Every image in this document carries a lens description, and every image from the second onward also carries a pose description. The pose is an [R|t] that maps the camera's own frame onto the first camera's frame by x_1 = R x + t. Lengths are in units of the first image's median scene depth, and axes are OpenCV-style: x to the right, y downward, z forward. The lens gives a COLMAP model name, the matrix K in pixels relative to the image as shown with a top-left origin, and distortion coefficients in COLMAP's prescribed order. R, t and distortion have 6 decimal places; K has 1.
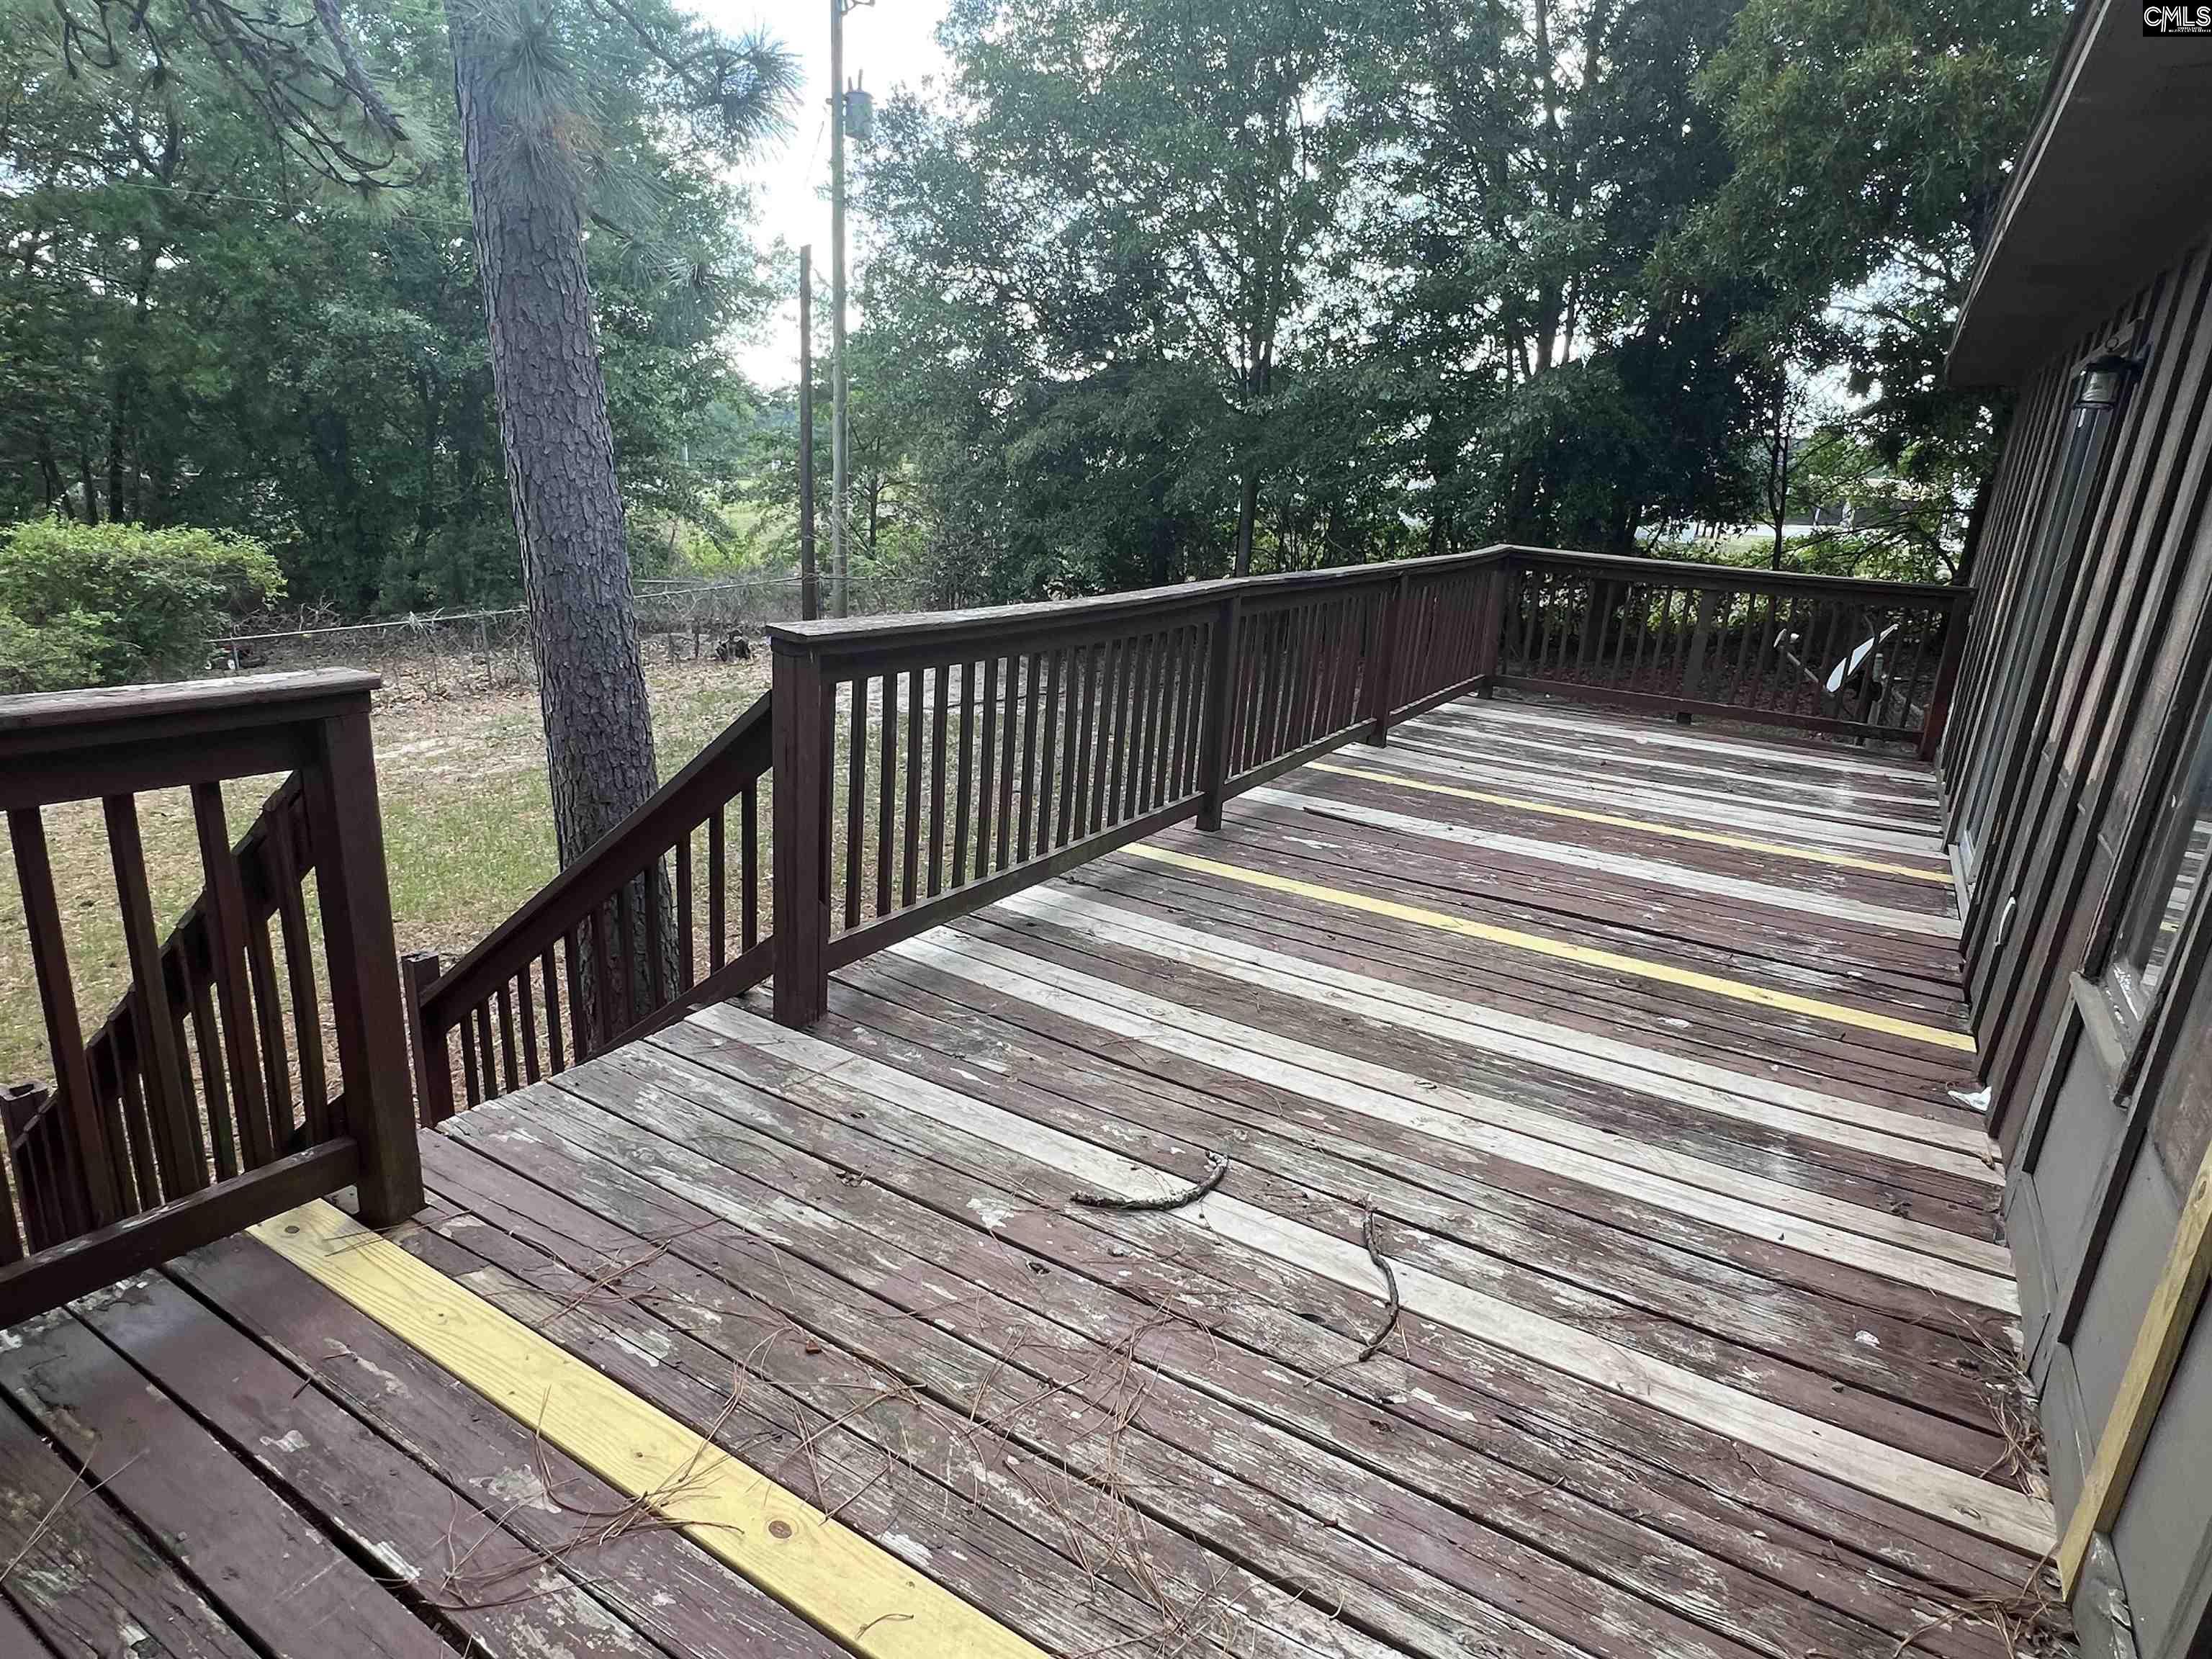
lens RADIAL K [[1263.5, 0, 1096.8], [0, 1263.5, 836.6], [0, 0, 1]] dist [-0.006756, 0.003222]
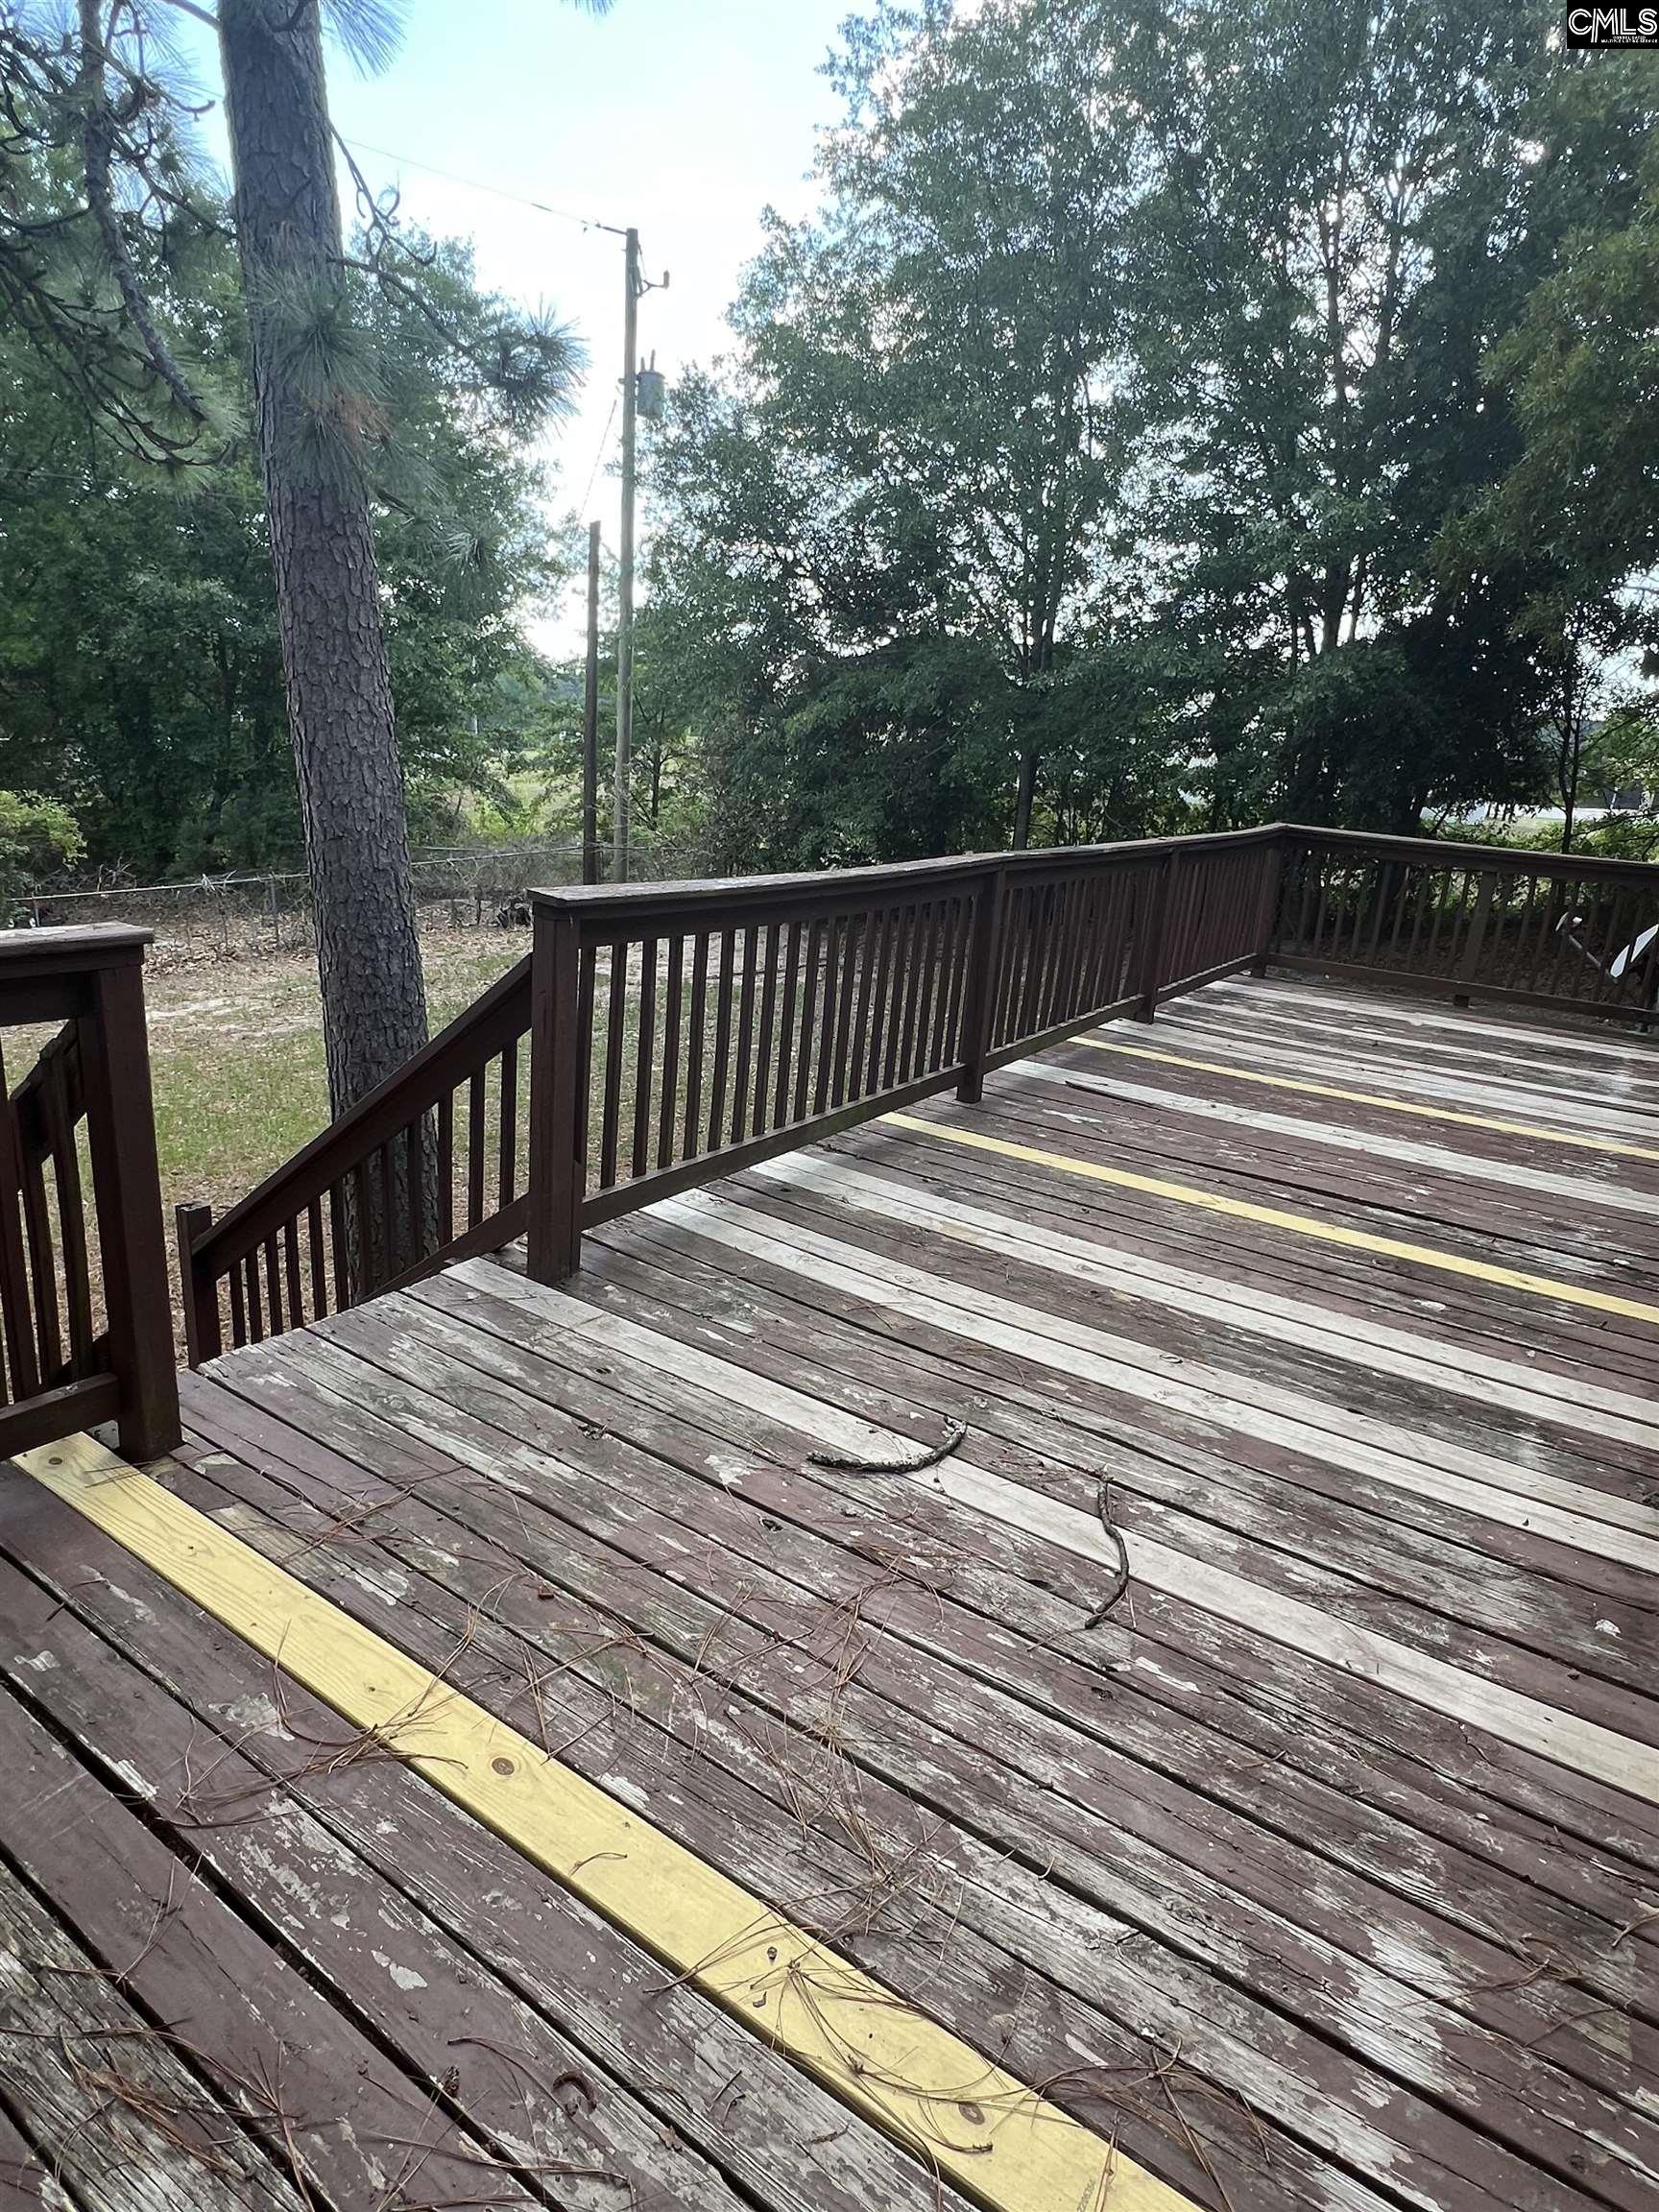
lens RADIAL K [[1263.5, 0, 819.5], [0, 1263.5, 1088.7], [0, 0, 1]] dist [-0.006756, 0.003222]
pose [[0.998869, 0.022139, -0.042087, 0.016708], [-0.022819, 0.999615, -0.015758, 0.004152], [0.041722, 0.016701, 0.998990, -0.010363]]
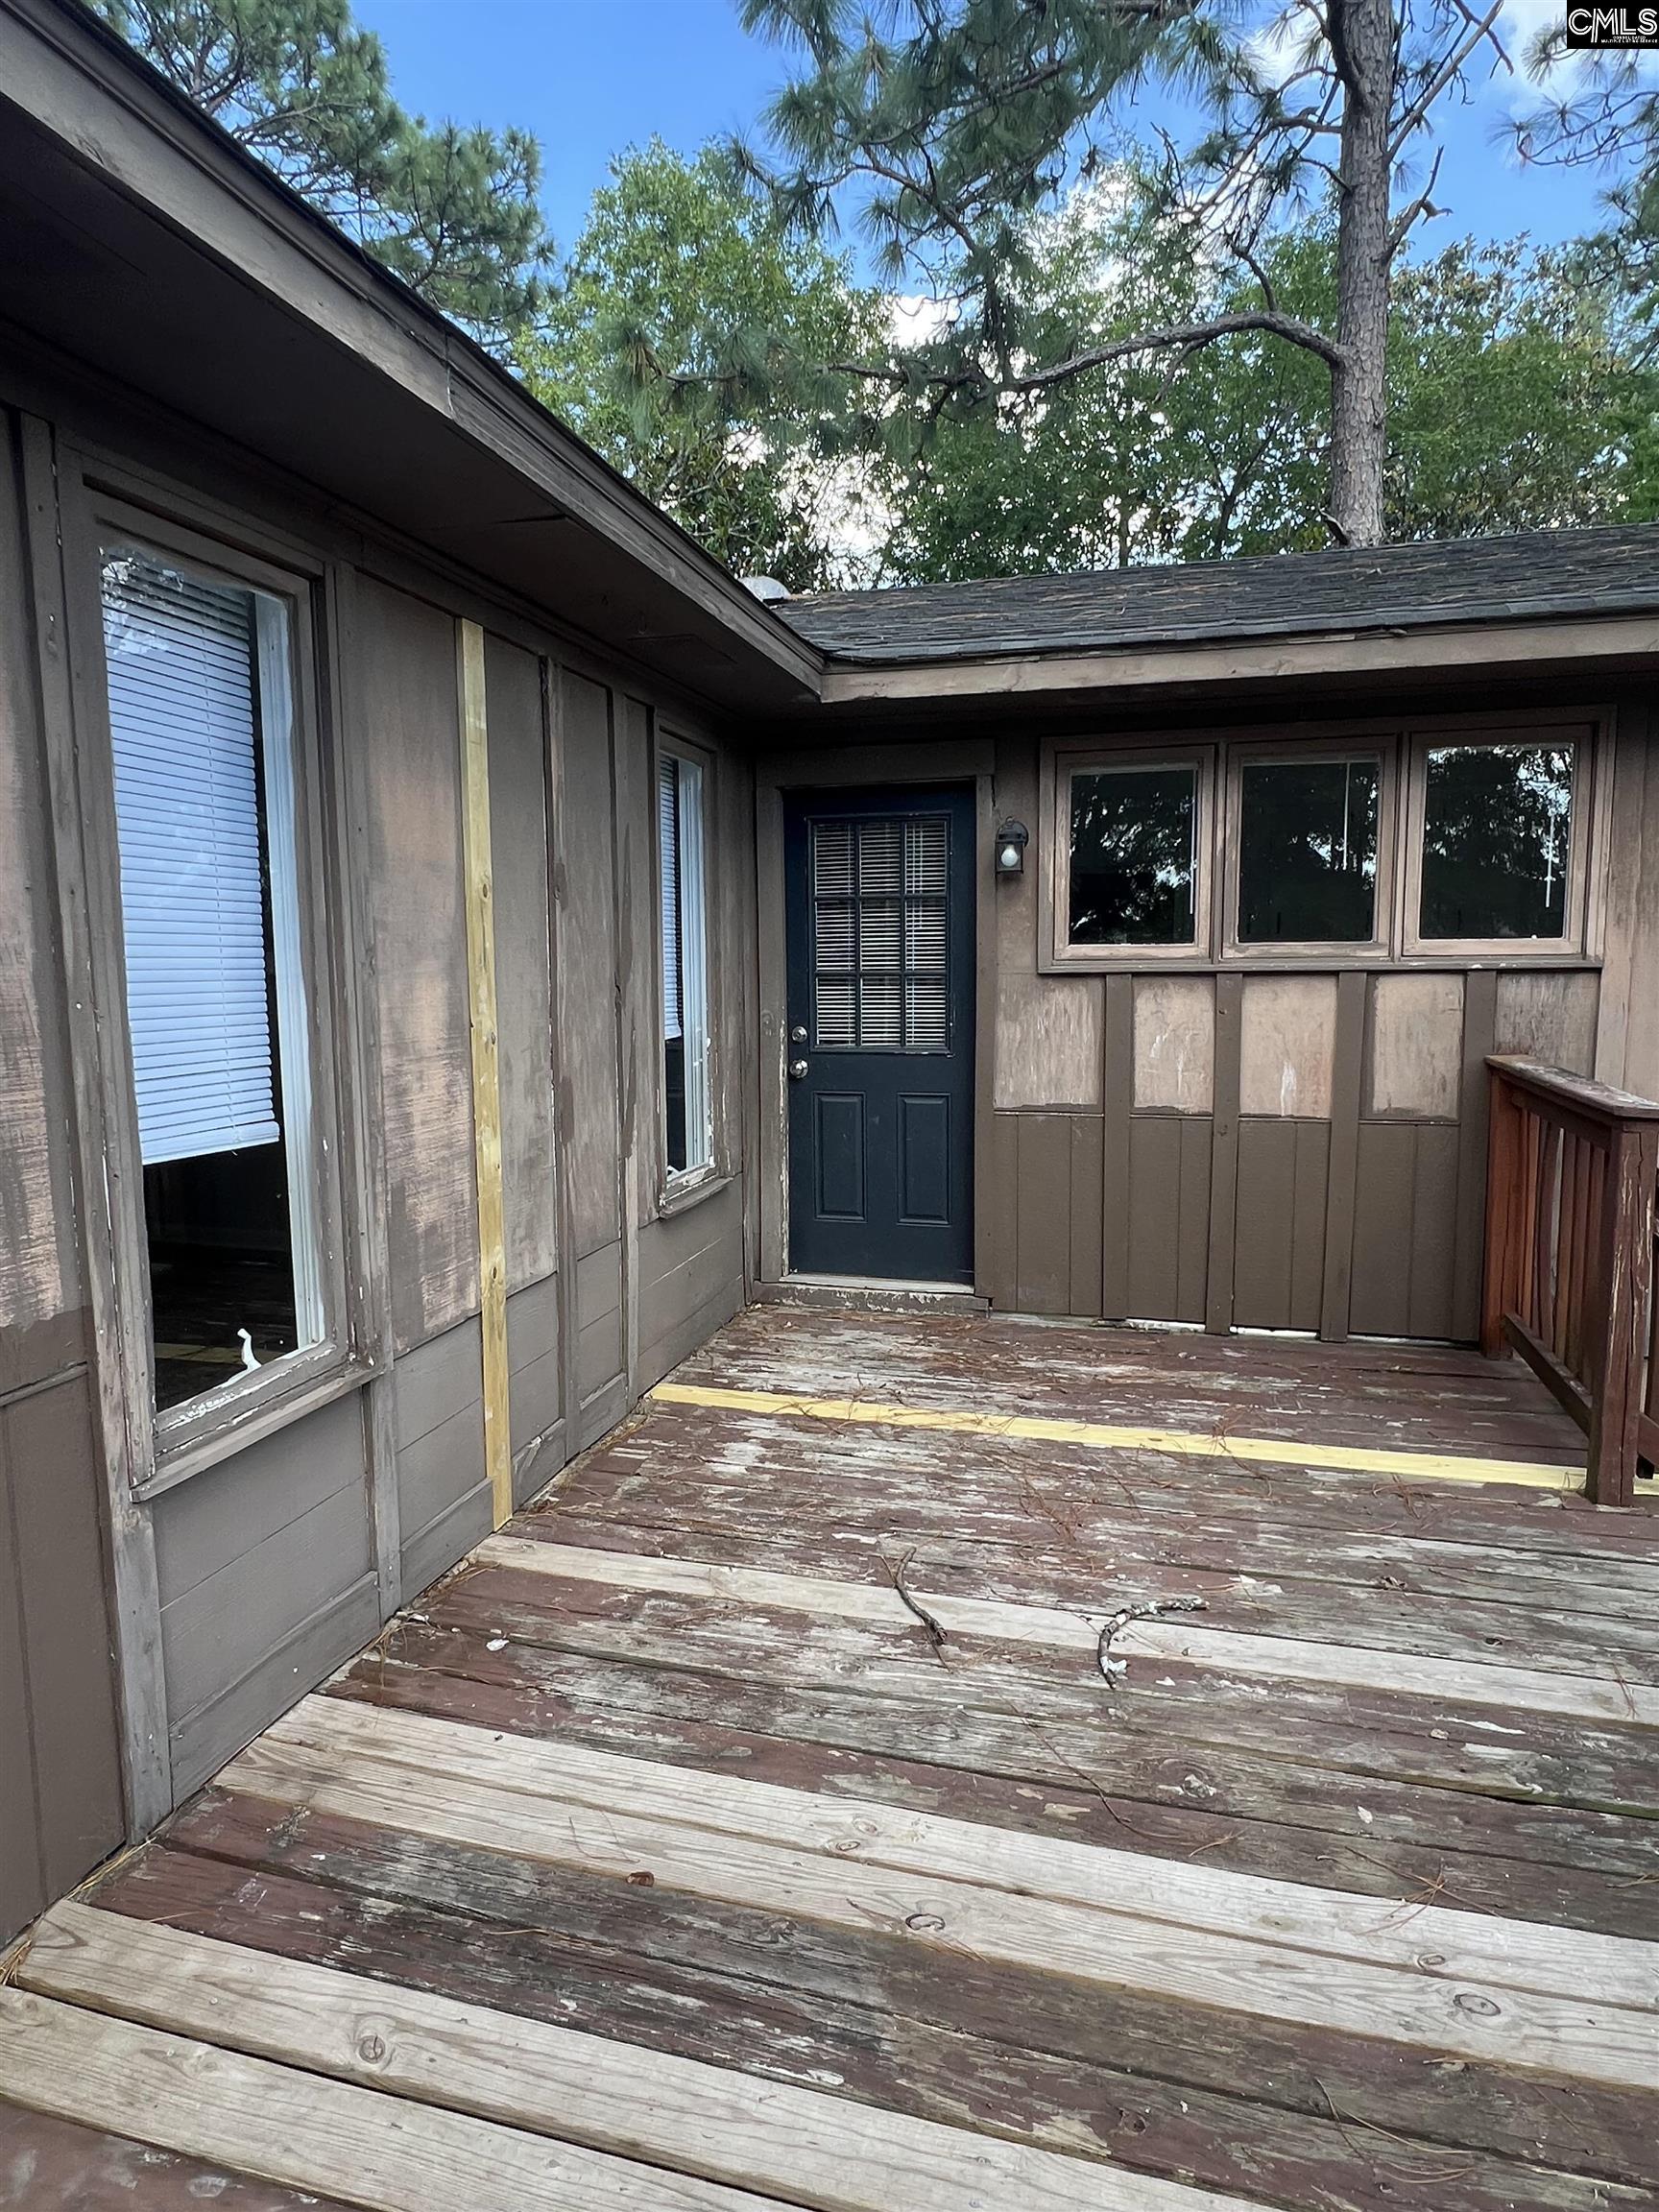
lens RADIAL K [[1263.5, 0, 819.5], [0, 1263.5, 1088.7], [0, 0, 1]] dist [-0.006756, 0.003222]
pose [[-0.957991, -0.027733, -0.285454, 0.403515], [-0.137204, 0.918344, 0.371239, -0.307130], [0.251849, 0.394809, -0.883571, 1.123345]]
